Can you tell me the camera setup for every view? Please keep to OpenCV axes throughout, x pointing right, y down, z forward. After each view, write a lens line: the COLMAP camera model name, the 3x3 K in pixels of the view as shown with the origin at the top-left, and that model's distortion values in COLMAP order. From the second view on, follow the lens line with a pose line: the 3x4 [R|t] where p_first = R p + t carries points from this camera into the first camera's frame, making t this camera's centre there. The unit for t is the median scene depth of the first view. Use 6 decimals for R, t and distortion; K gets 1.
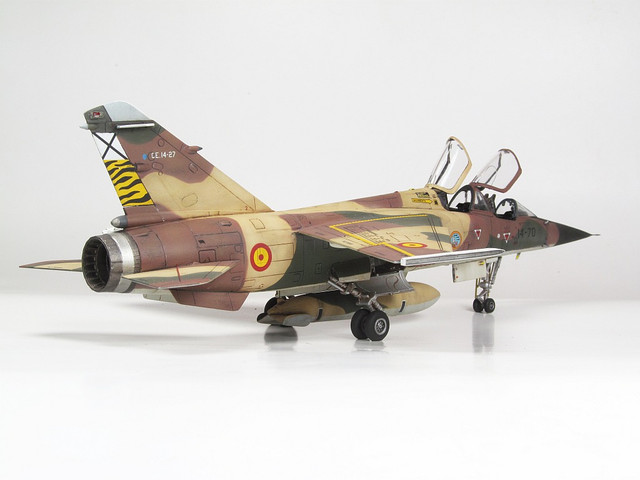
lens RADIAL K [[1142.0, 0, 320.0], [0, 1142.0, 240.0], [0, 0, 1]] dist [-0.250525, -0.053141]
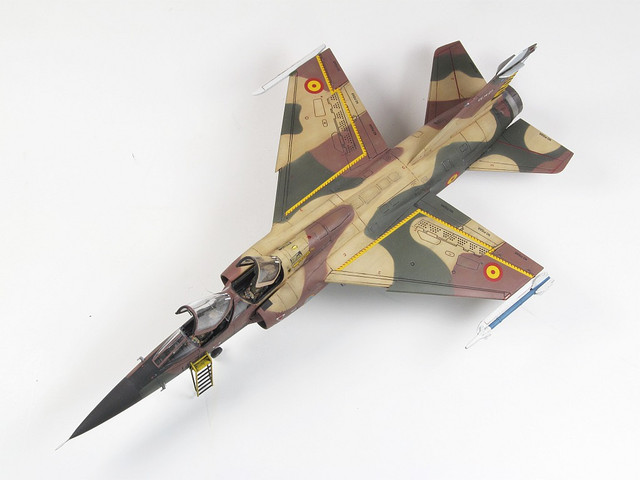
lens RADIAL K [[1383.7, 0, 320.0], [0, 1383.7, 240.0], [0, 0, 1]] dist [-0.224990, -0.042782]
pose [[-0.995510, -0.064277, -0.069486, 0.183483], [-0.087629, 0.348259, 0.933293, -1.620961], [-0.035790, 0.935192, -0.352328, 1.791977]]
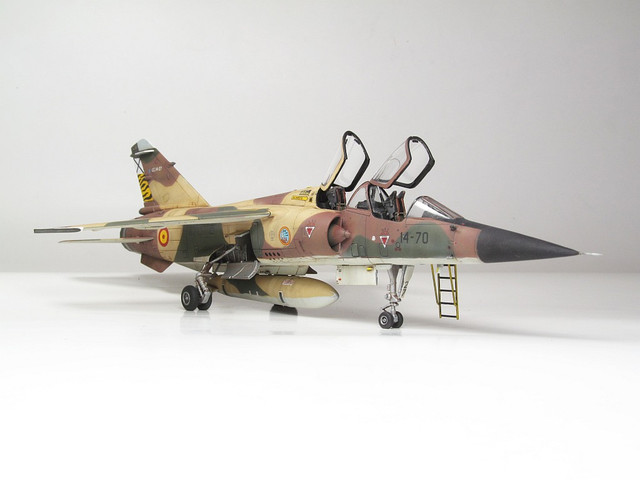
lens RADIAL K [[923.4, 0, 320.0], [0, 923.4, 240.0], [0, 0, 1]] dist [-0.217671, 0.001132]
pose [[-0.039950, 0.012898, -0.999118, 1.112565], [-0.073384, 0.997178, 0.015807, -0.013469], [0.996503, 0.073951, -0.038890, 1.267609]]
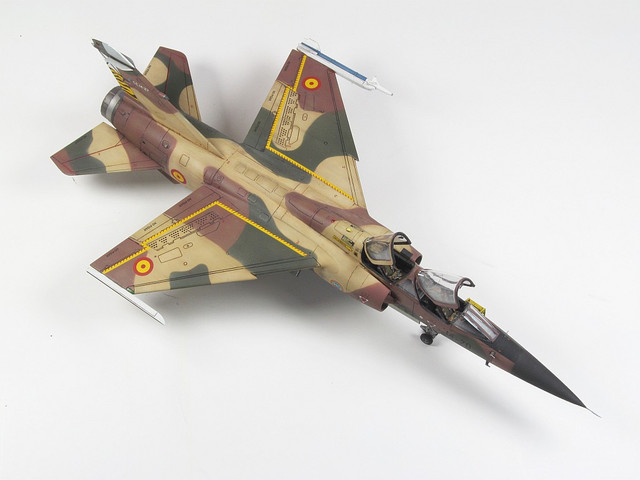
lens RADIAL K [[1383.7, 0, 320.0], [0, 1383.7, 240.0], [0, 0, 1]] dist [-0.224990, -0.042782]
pose [[0.178077, 0.852724, -0.491071, 0.919640], [-0.052478, 0.506567, 0.860602, -1.479393], [0.982616, -0.127483, 0.134958, 0.951393]]
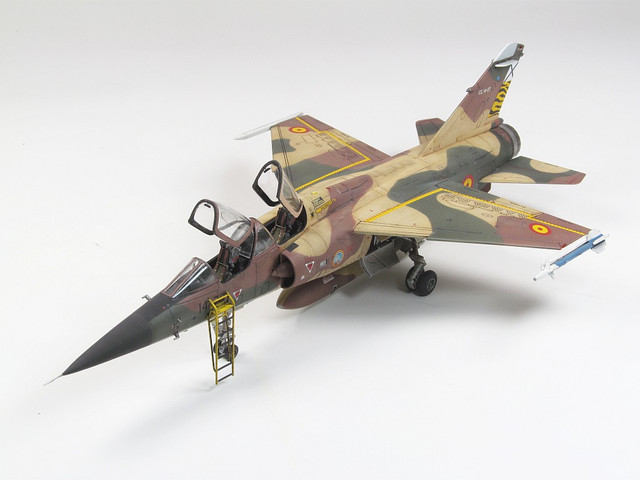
lens RADIAL K [[1347.7, 0, 320.0], [0, 1347.7, 240.0], [0, 0, 1]] dist [-0.208763, -0.010847]
pose [[-0.986536, -0.007917, -0.163352, 0.319114], [-0.094640, 0.842229, 0.530747, -0.754011], [0.133378, 0.539061, -0.831639, 2.399568]]
